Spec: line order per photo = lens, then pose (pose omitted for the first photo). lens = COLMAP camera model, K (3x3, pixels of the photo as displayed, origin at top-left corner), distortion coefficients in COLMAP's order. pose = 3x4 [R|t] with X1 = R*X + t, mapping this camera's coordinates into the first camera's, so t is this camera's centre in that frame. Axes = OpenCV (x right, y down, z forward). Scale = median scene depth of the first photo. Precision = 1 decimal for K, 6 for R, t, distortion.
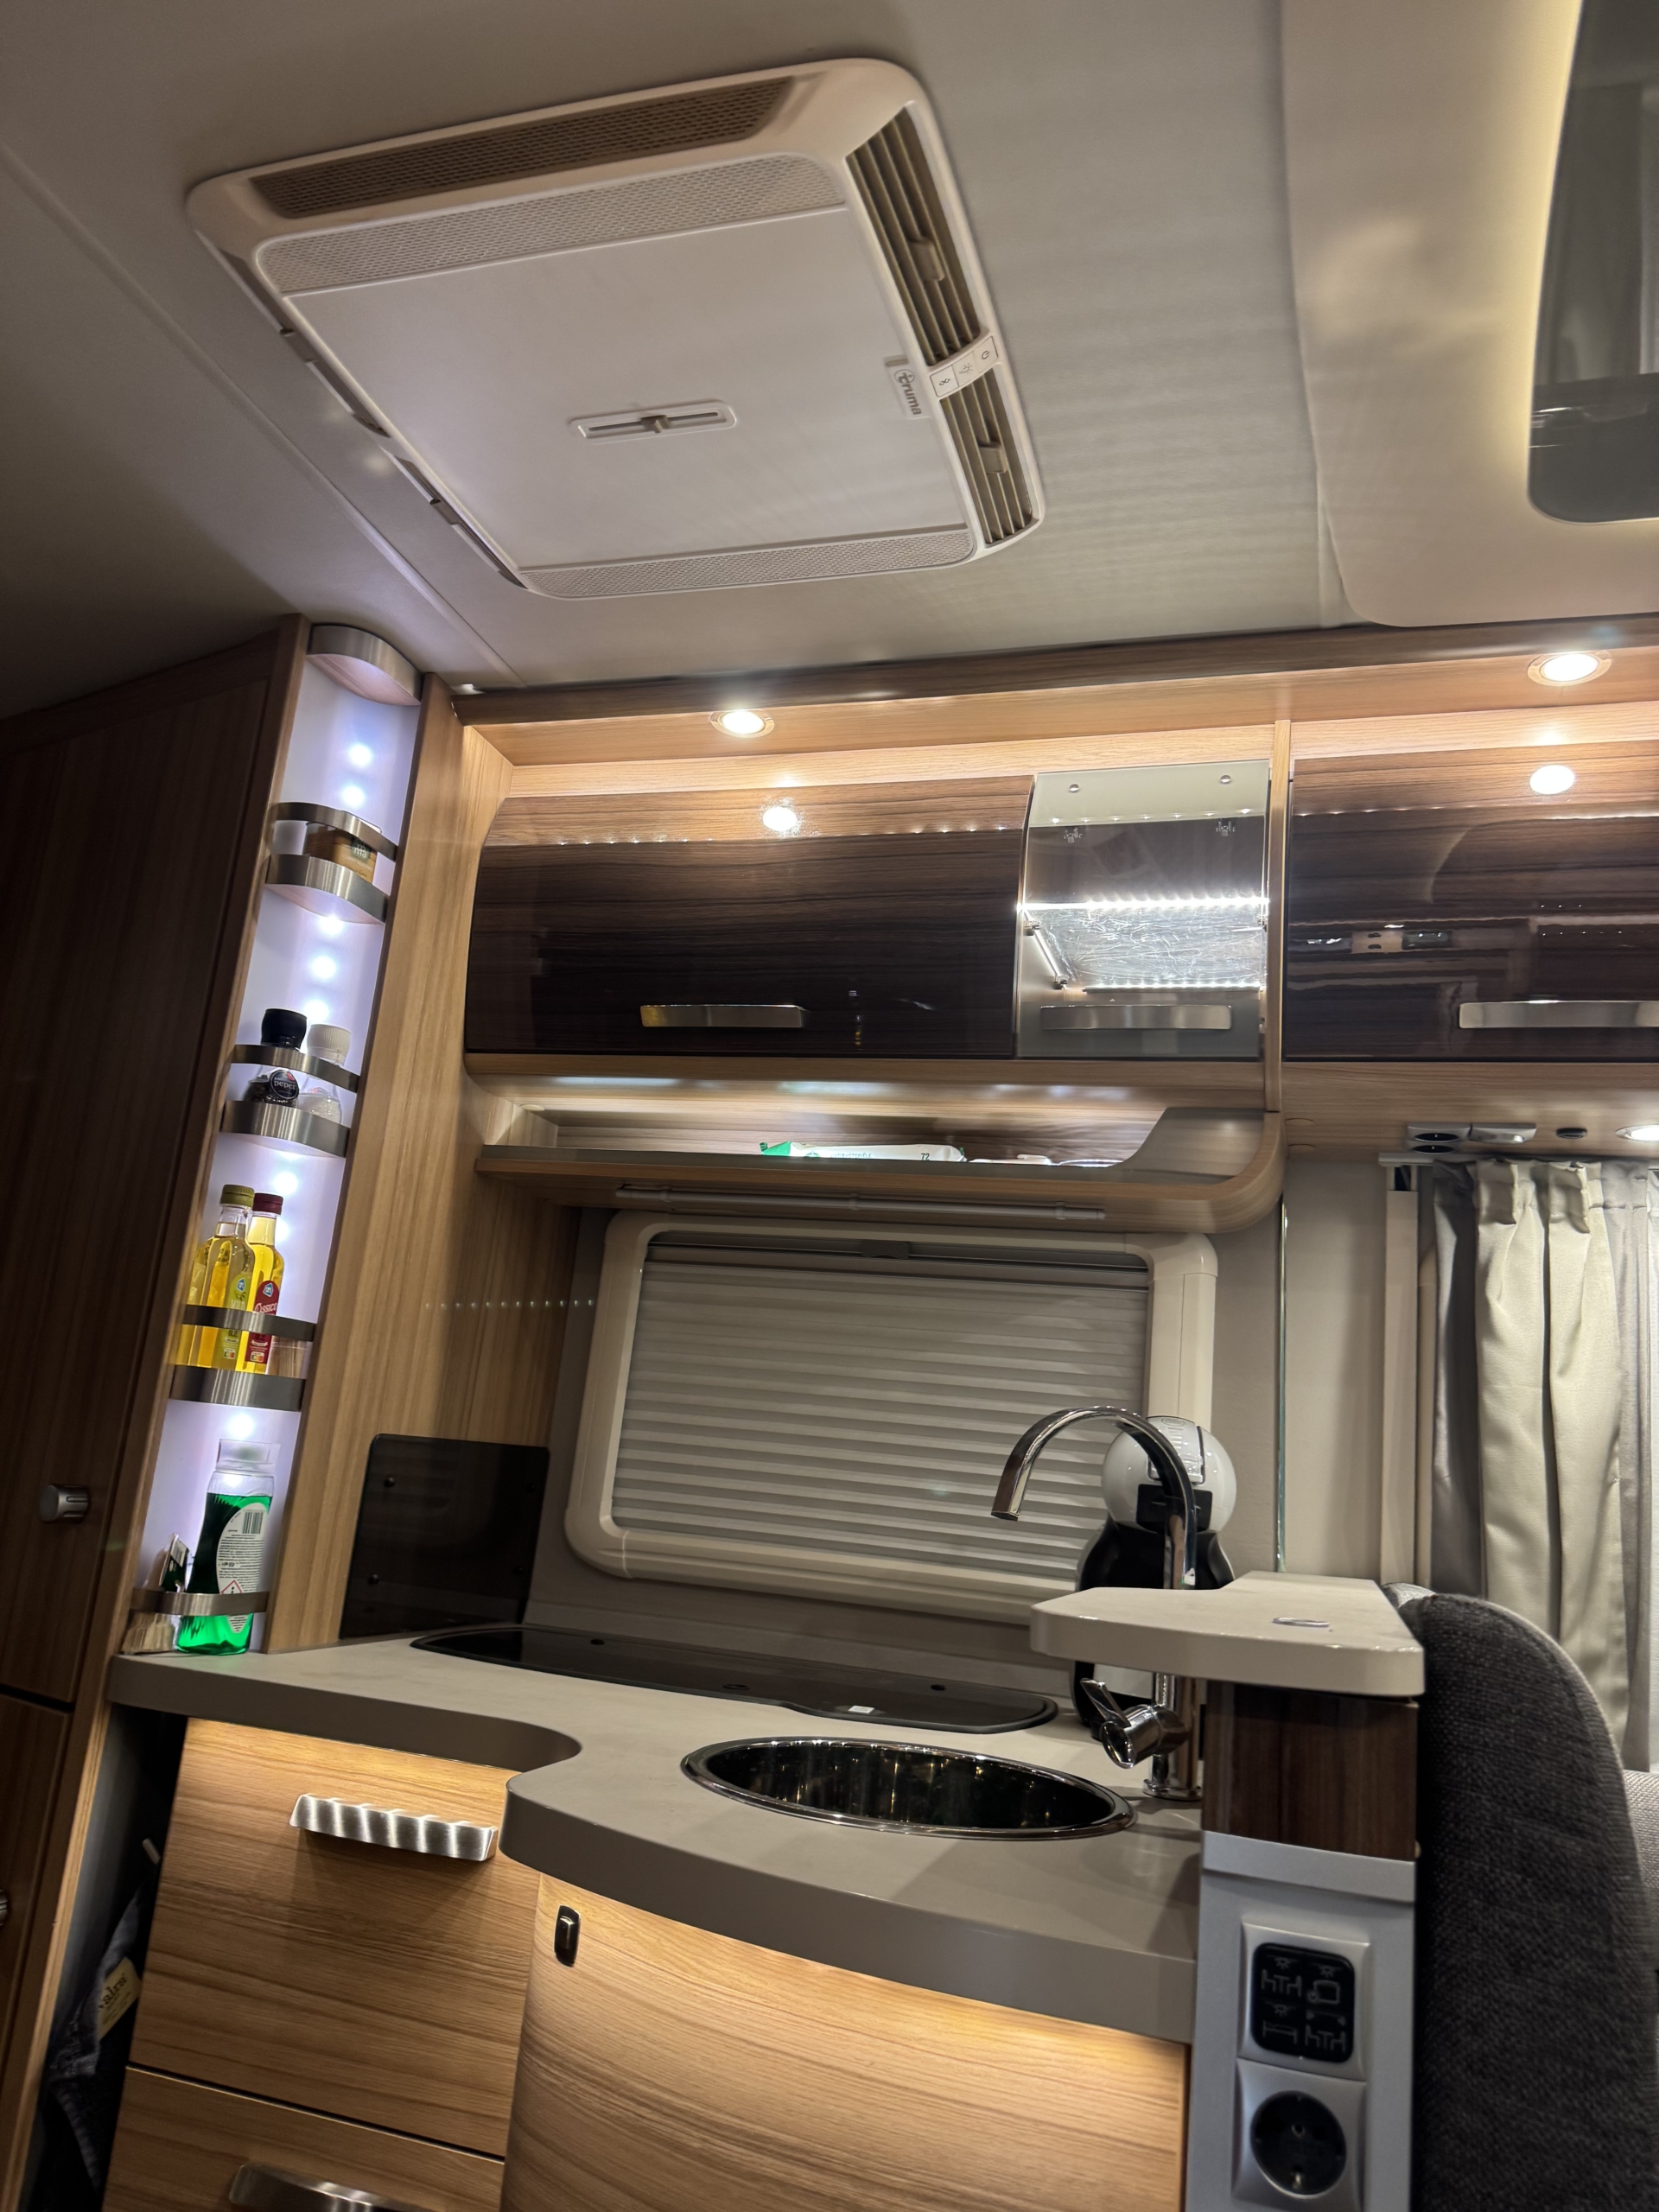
lens RADIAL K [[1540.5, 0, 829.5], [0, 1540.5, 1106.0], [0, 0, 1]] dist [0.069626, -0.140524]
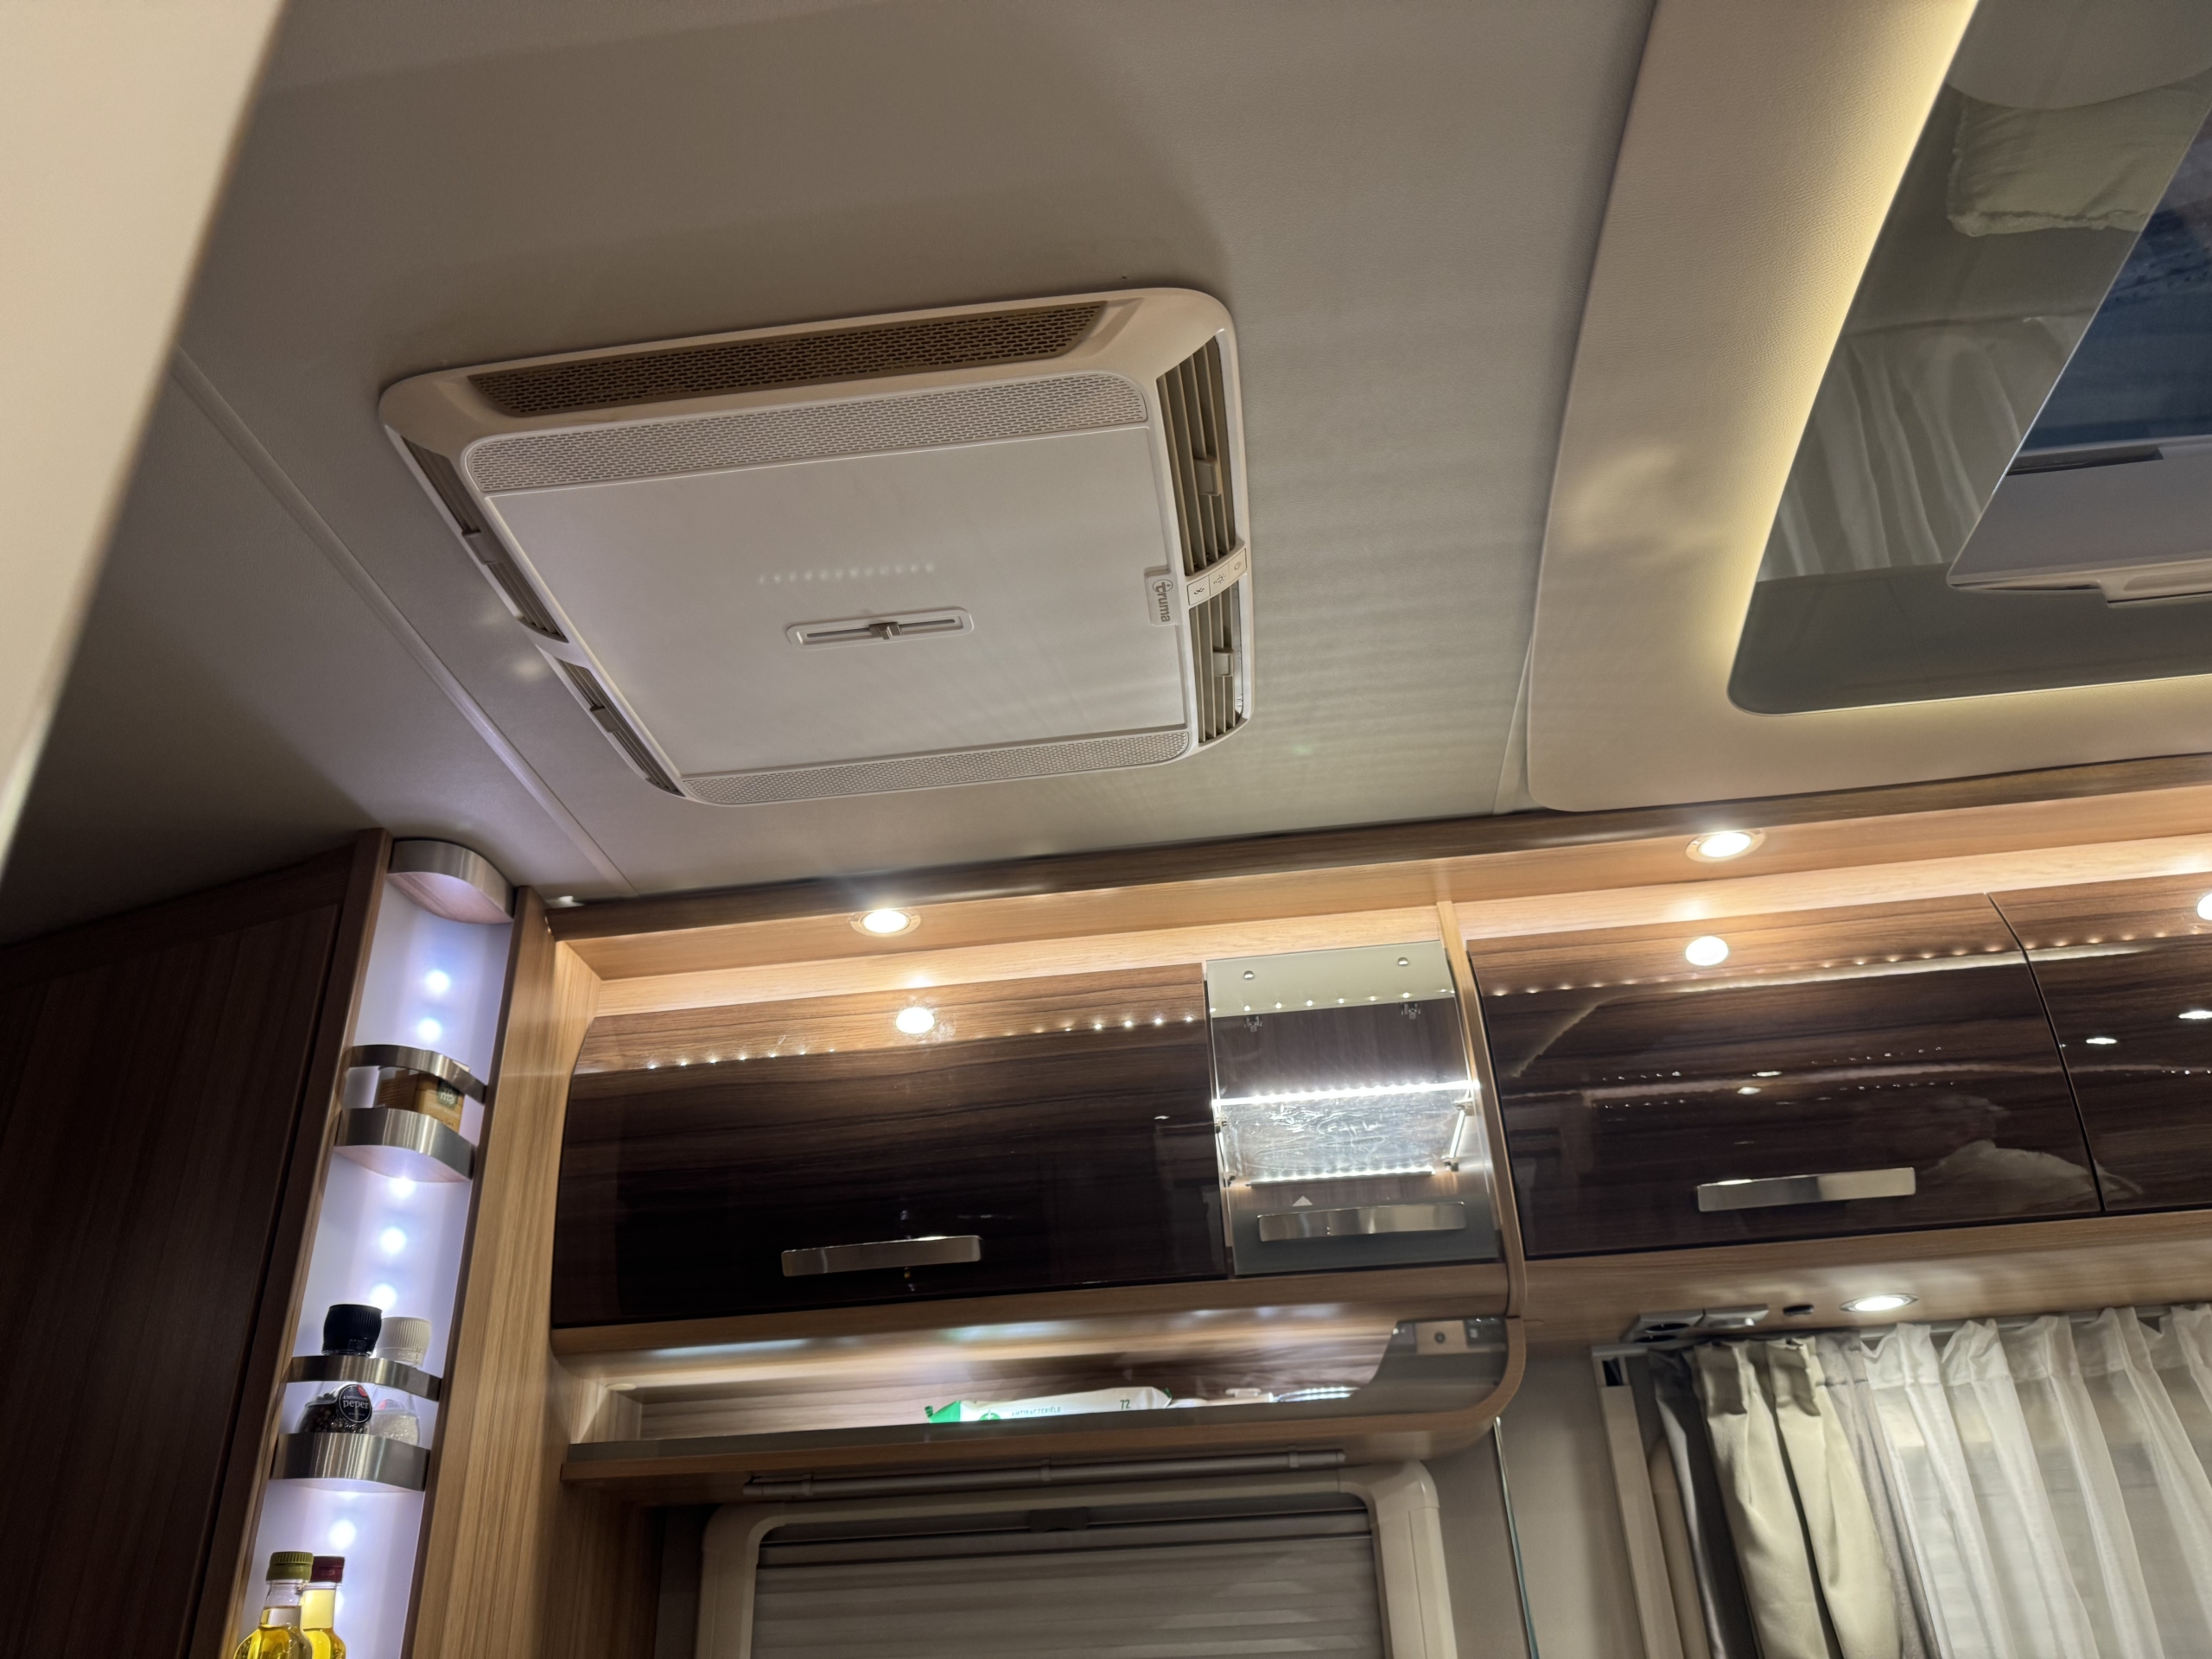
lens RADIAL K [[1567.5, 0, 1106.0], [0, 1567.5, 829.5], [0, 0, 1]] dist [0.048397, -0.077474]
pose [[0.975220, -0.029047, 0.219323, -0.140899], [0.089119, 0.958932, -0.269270, -0.041626], [-0.202495, 0.282143, 0.937759, 0.086813]]
